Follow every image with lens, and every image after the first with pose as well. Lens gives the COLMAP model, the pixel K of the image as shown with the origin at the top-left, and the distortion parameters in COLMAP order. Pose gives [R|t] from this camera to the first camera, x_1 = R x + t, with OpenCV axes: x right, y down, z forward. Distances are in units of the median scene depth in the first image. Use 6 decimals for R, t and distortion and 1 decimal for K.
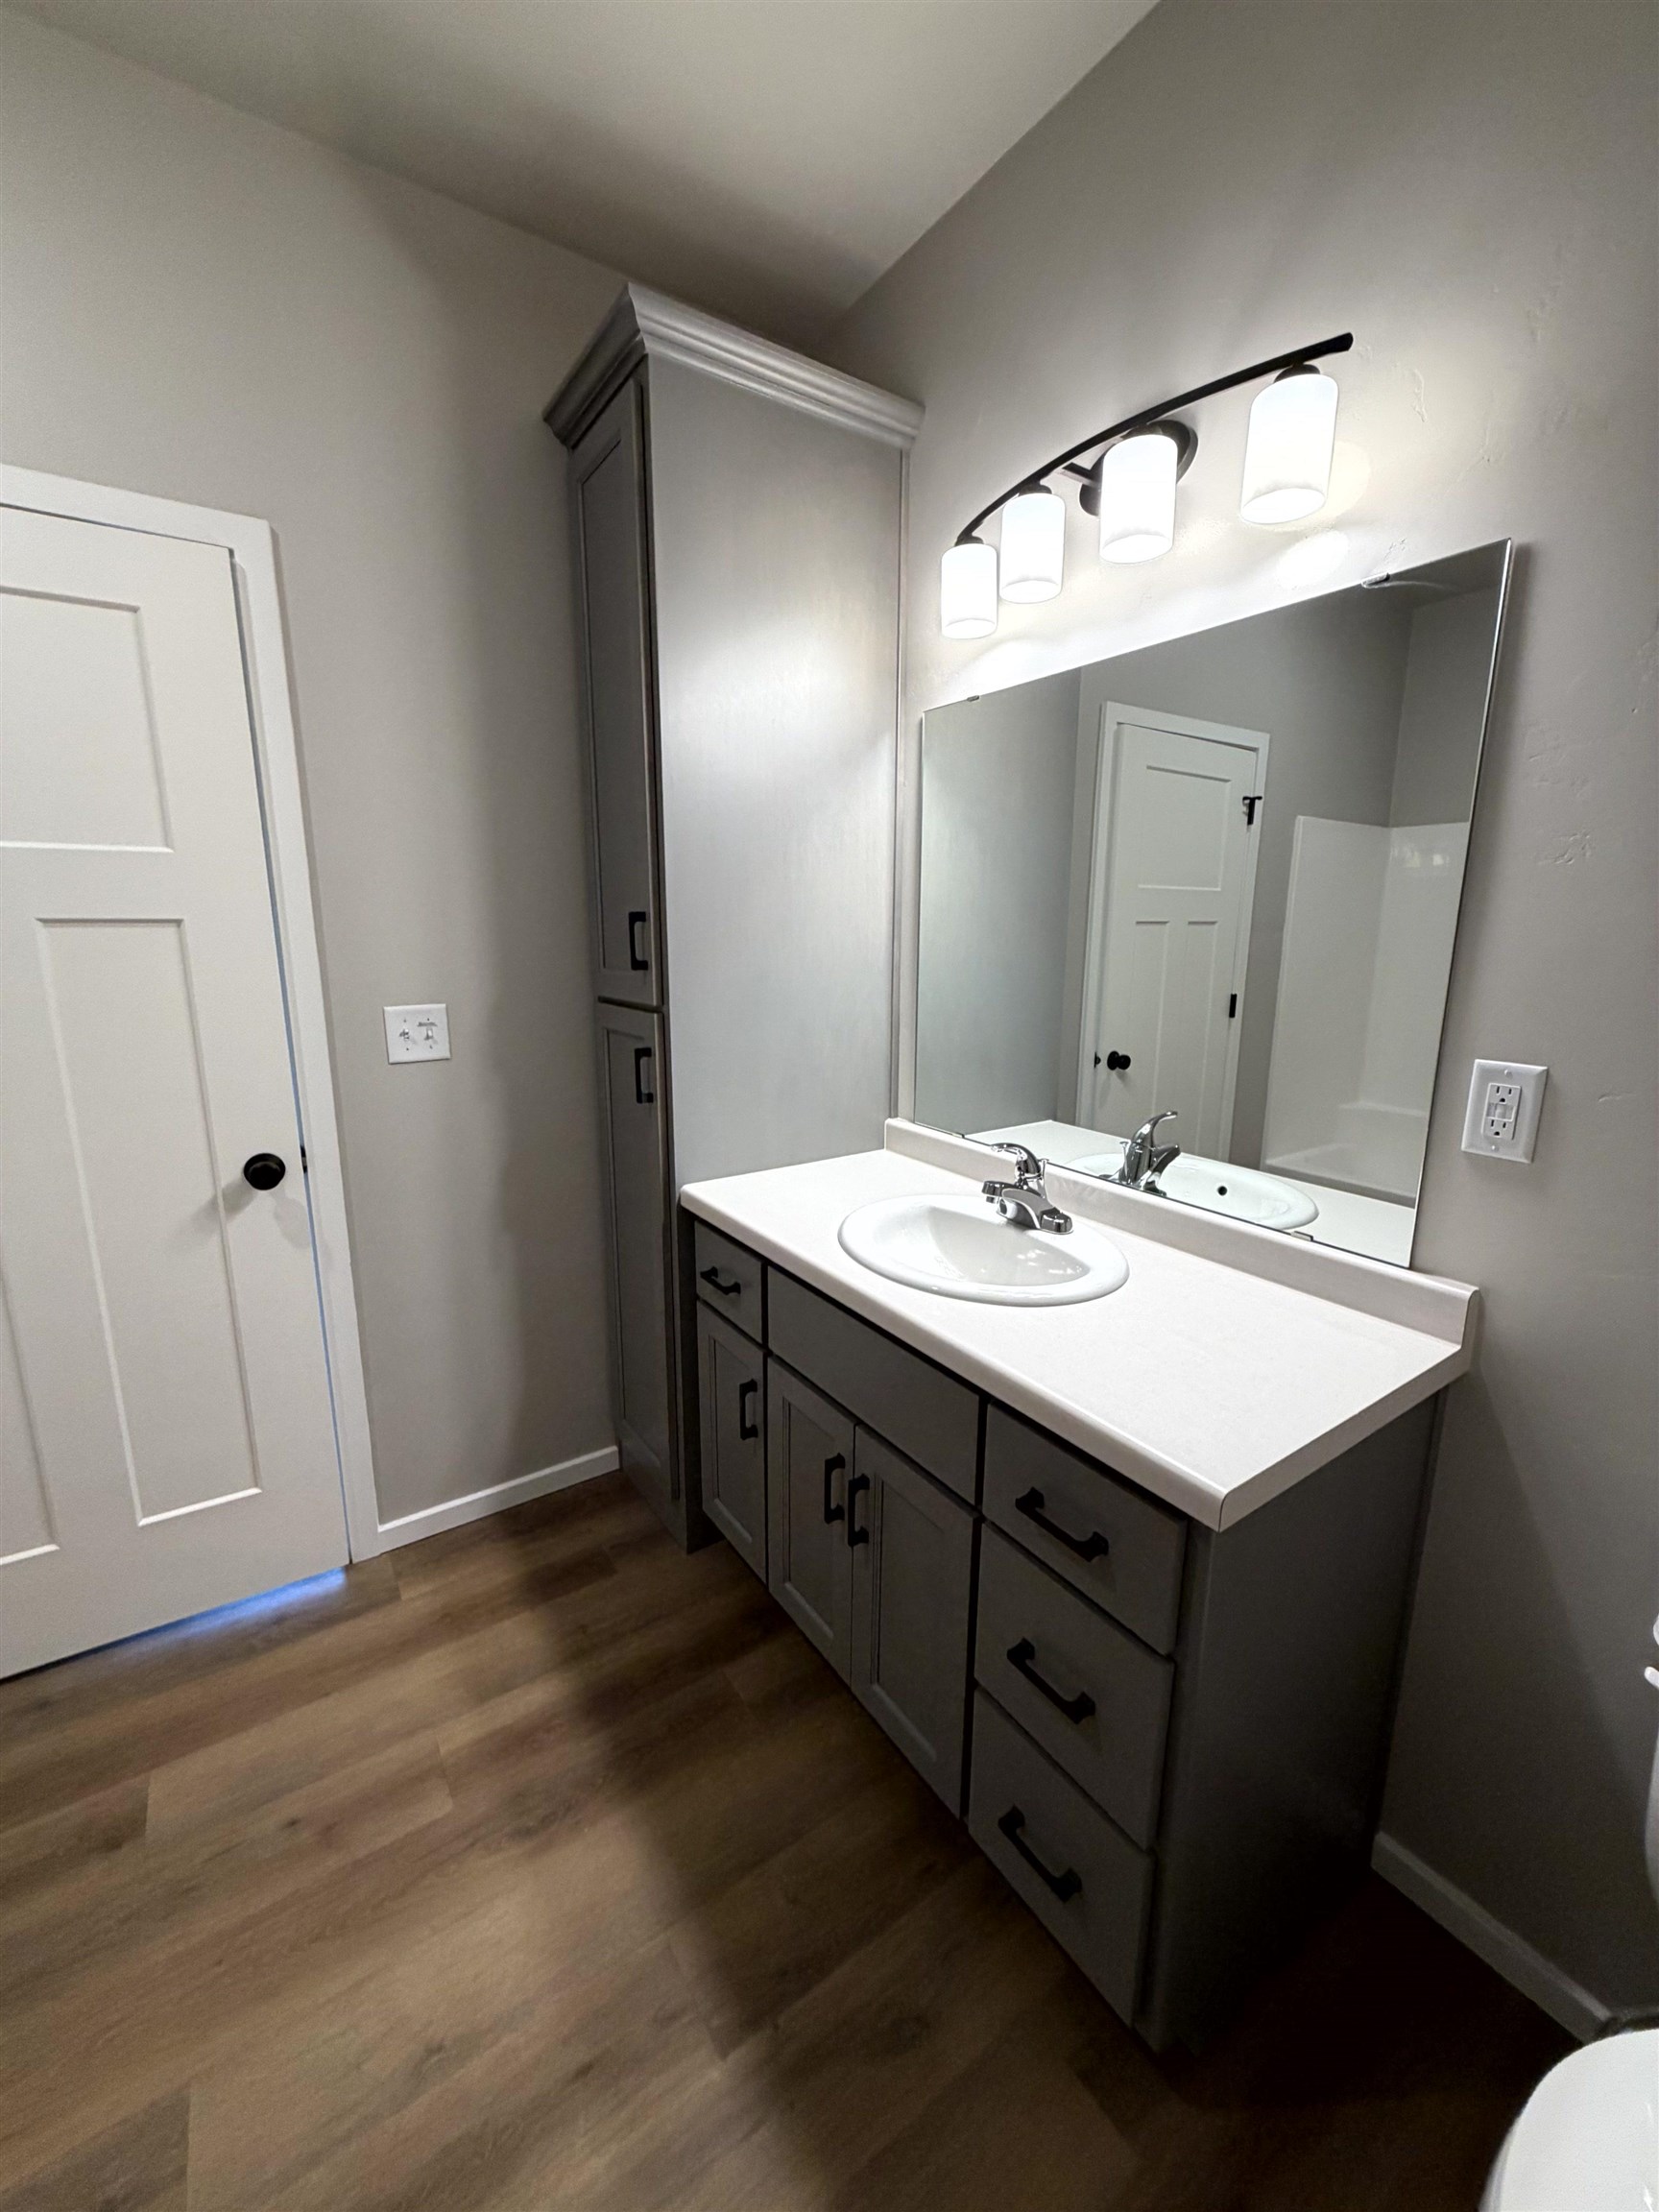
lens RADIAL K [[863.9, 0, 829.5], [0, 863.9, 1106.0], [0, 0, 1]] dist [-0.012992, 0.000249]
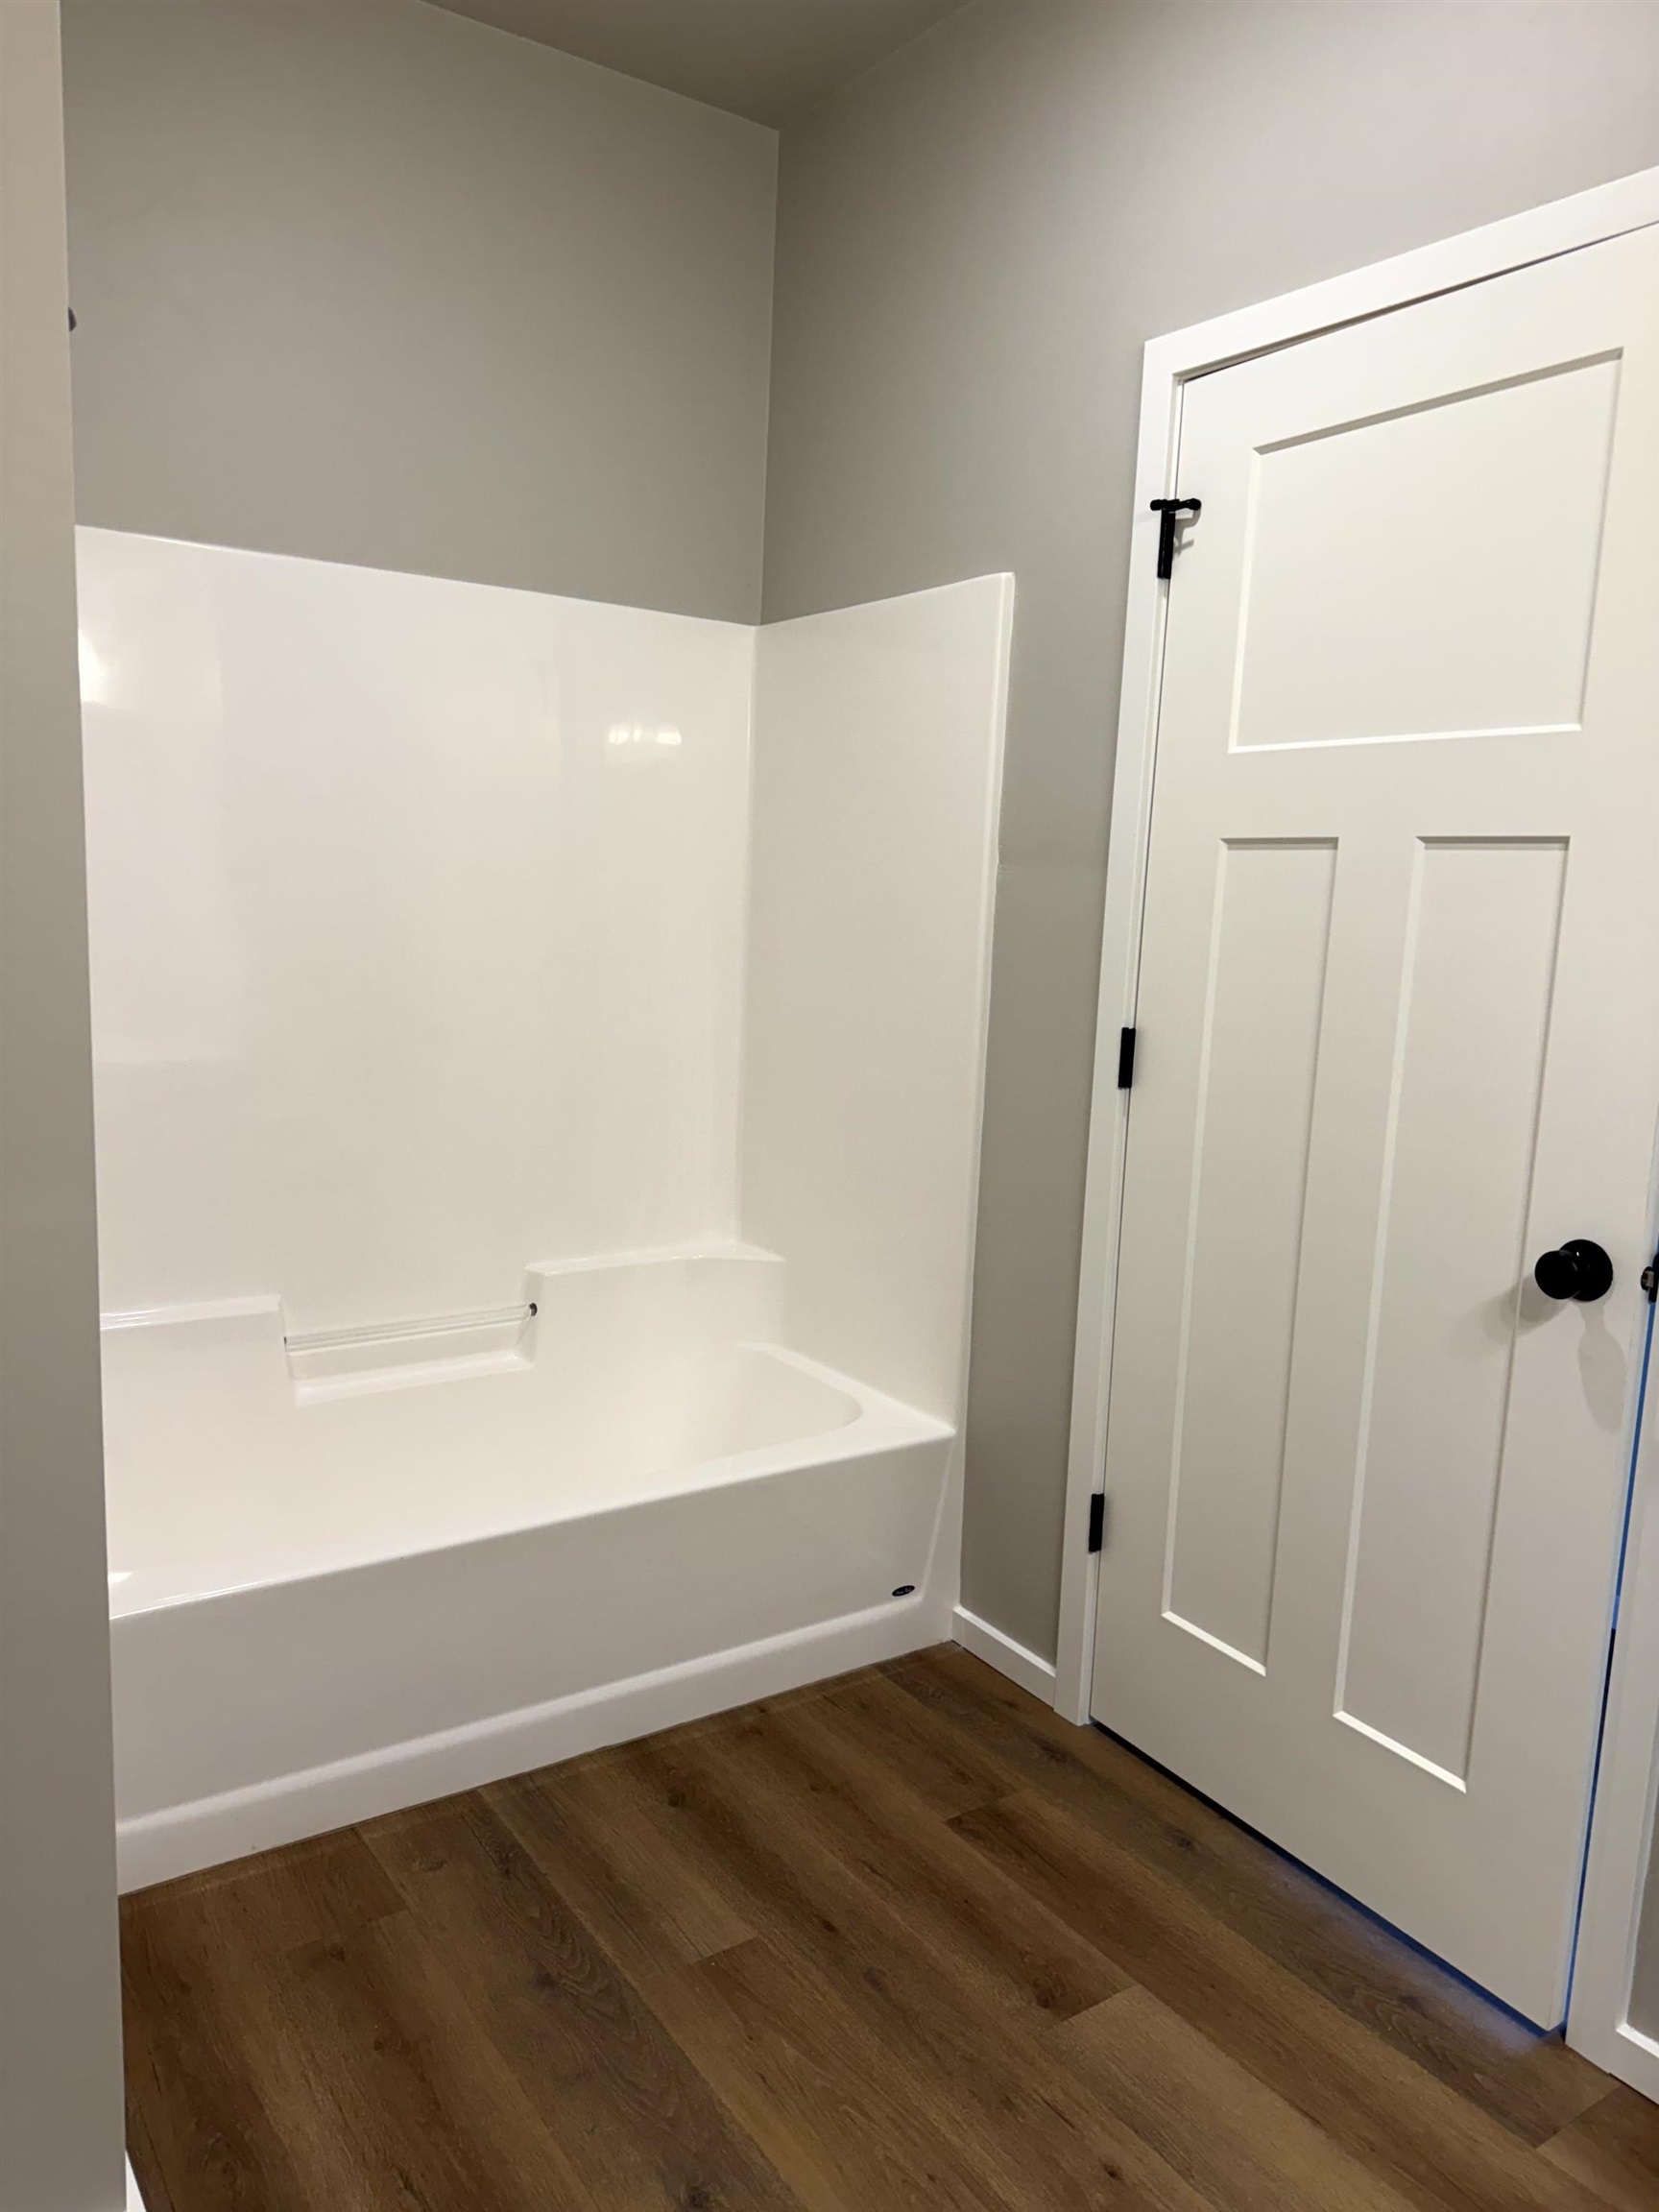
lens RADIAL K [[1568.7, 0, 829.5], [0, 1568.7, 1106.0], [0, 0, 1]] dist [-0.005395, -0.004671]
pose [[0.008187, 0.145583, -0.989312, 0.395396], [-0.247767, 0.958790, 0.139042, -0.055220], [0.968785, 0.243980, 0.043920, 0.477615]]
